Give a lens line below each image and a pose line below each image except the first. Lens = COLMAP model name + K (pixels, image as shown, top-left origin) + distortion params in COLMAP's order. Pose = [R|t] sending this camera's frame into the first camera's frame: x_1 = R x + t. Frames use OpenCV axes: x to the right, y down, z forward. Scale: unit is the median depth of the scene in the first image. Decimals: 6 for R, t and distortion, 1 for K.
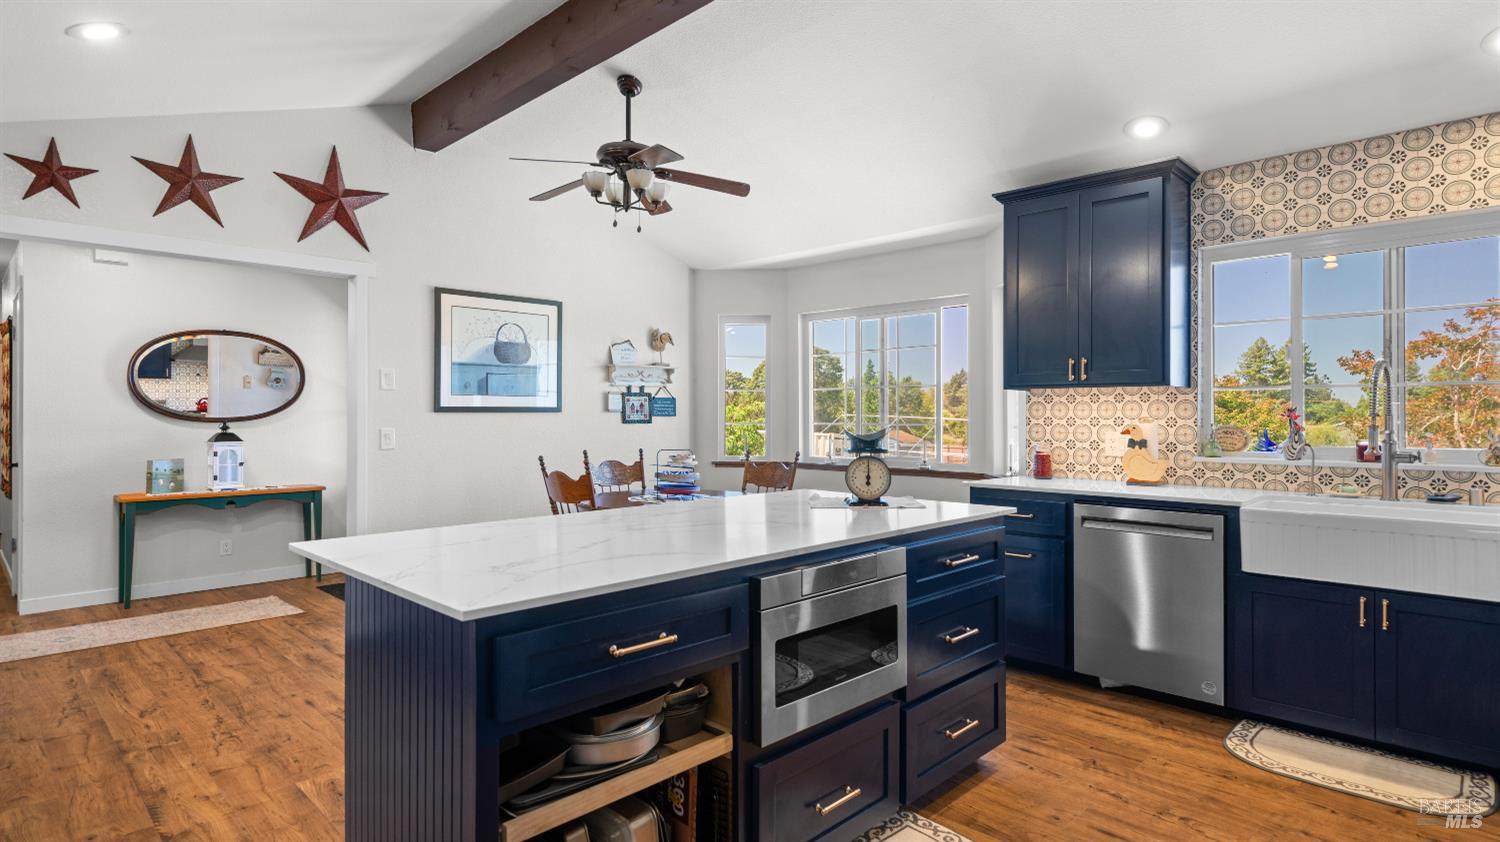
lens RADIAL K [[786.3, 0, 745.4], [0, 786.3, 412.5], [0, 0, 1]] dist [-0.000428, 0.002965]
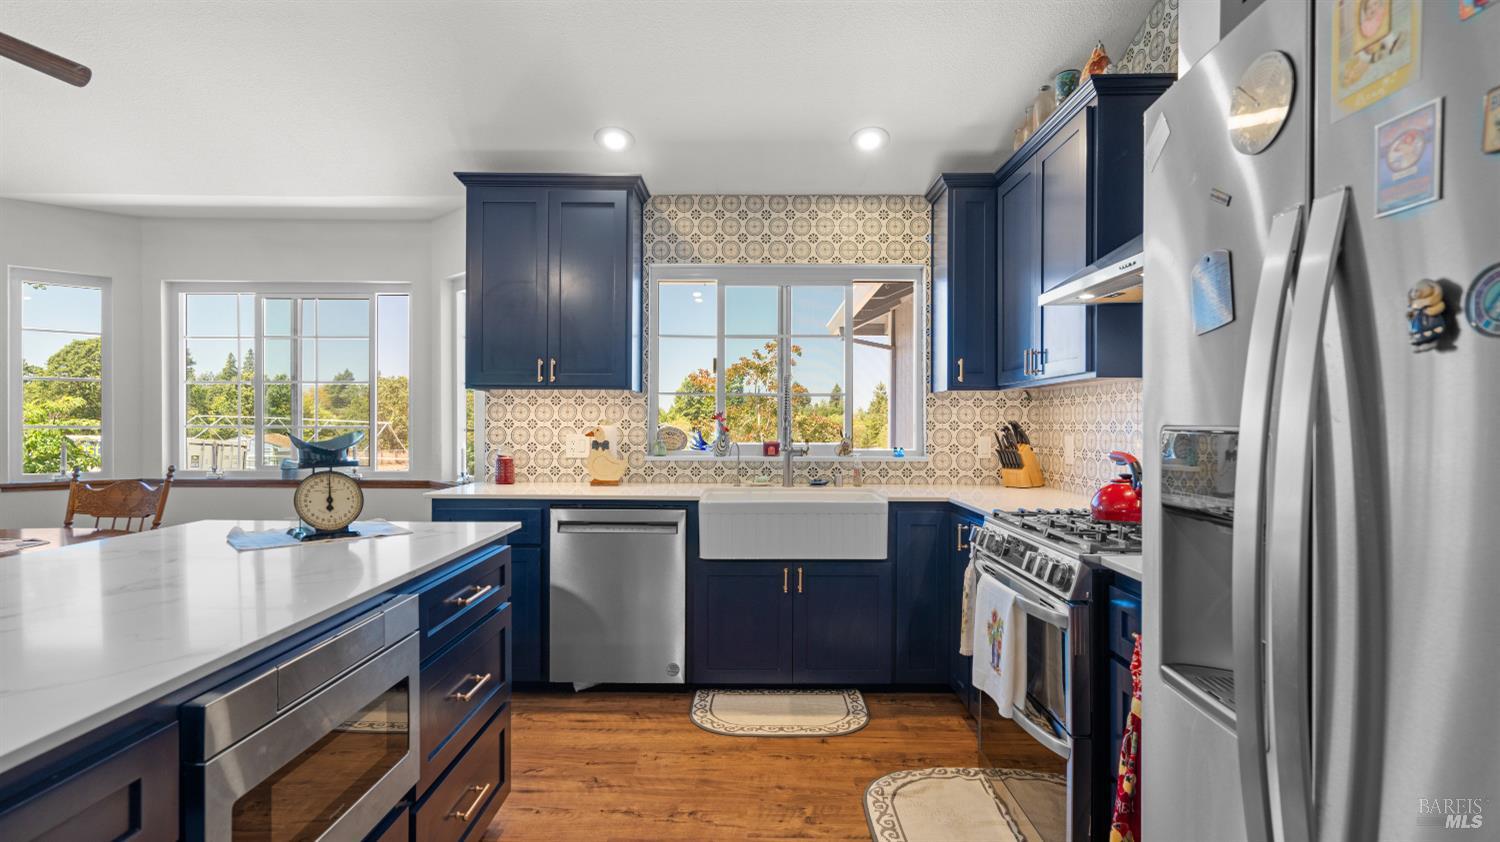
lens RADIAL K [[733.5, 0, 754.4], [0, 733.5, 422.1], [0, 0, 1]] dist [-0.000510, 0.001156]
pose [[0.713238, 0.000576, 0.700922, -0.032194], [-0.007528, 0.999948, 0.006839, 0.001205], [-0.700882, -0.010154, 0.713205, 0.167018]]
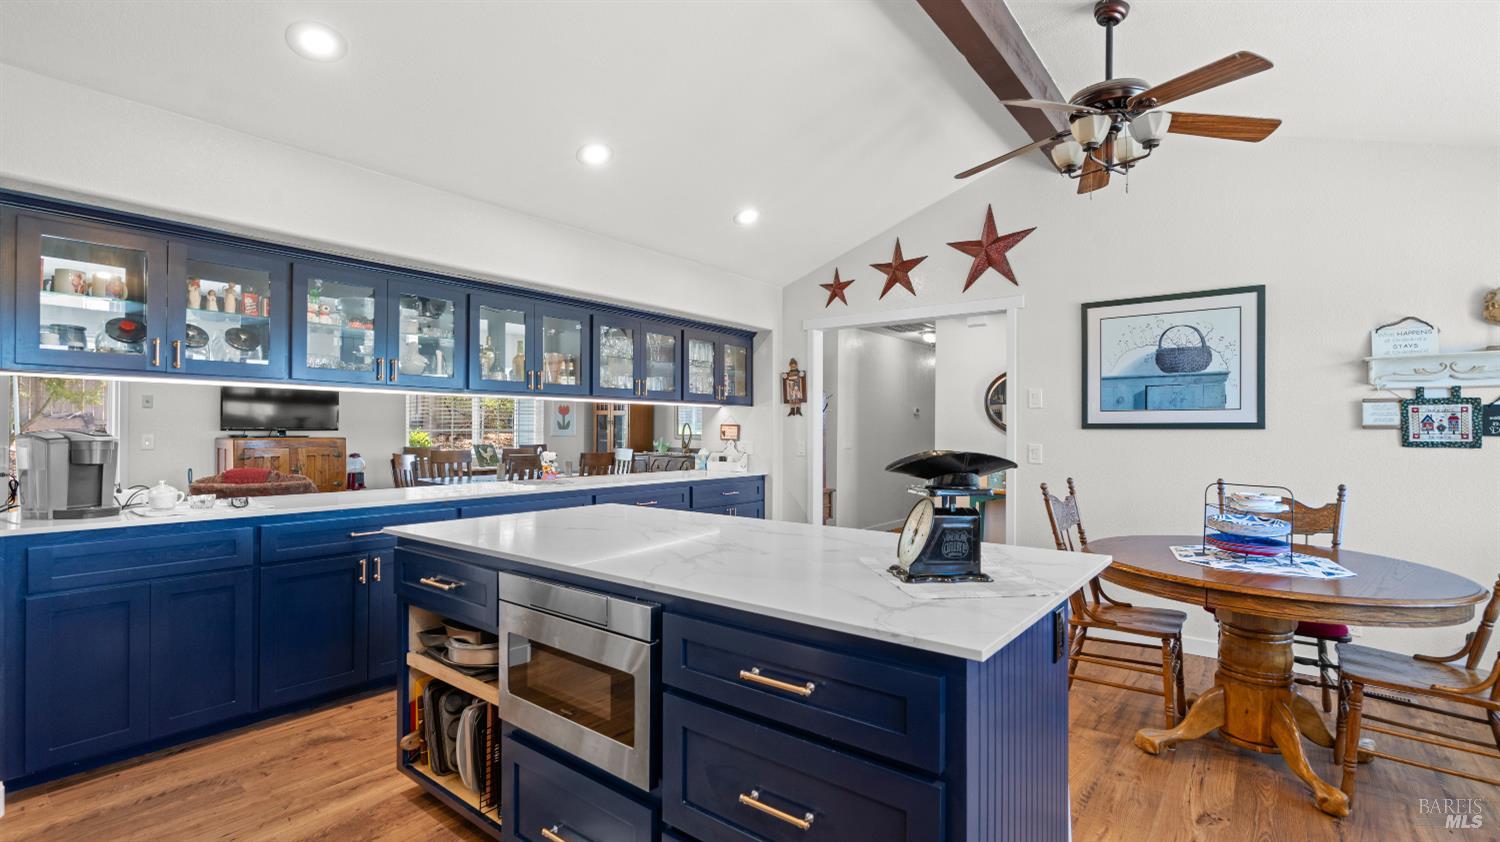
lens RADIAL K [[677.7, 0, 750.0], [0, 677.7, 428.2], [0, 0, 1]] dist [-0.002756, 0.000137]
pose [[0.103744, -0.000785, -0.994604, 0.510837], [-0.001189, 0.999999, -0.000914, -0.000371], [0.994603, 0.001277, 0.103743, 0.606272]]
